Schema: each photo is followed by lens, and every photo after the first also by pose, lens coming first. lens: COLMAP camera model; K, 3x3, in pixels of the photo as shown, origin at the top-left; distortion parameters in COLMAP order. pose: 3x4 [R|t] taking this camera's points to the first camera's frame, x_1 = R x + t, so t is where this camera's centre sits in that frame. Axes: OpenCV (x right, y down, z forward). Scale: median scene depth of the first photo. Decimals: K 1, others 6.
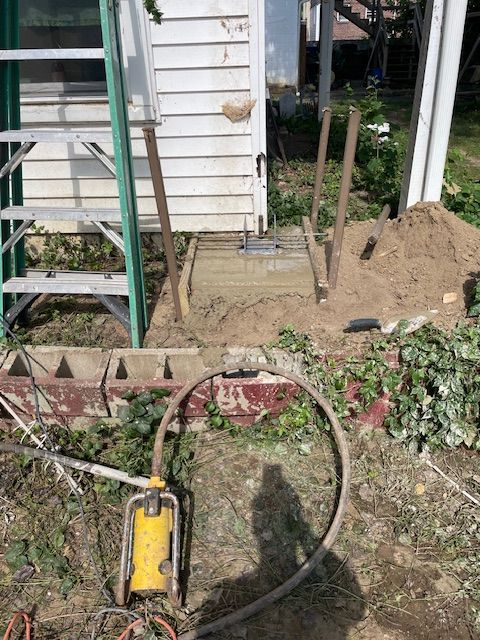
lens RADIAL K [[479.0, 0, 241.7], [0, 479.0, 318.8], [0, 0, 1]] dist [0.046600, -0.007059]
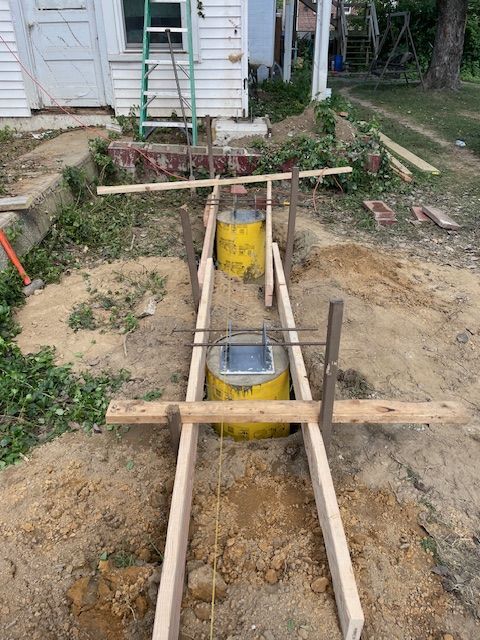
lens RADIAL K [[479.0, 0, 239.3], [0, 479.0, 321.1], [0, 0, 1]] dist [0.046600, -0.007059]
pose [[0.999471, 0.006456, 0.031878, -0.051002], [-0.007049, 0.999803, 0.018532, 0.724477], [-0.031752, -0.018747, 0.999320, -1.236127]]
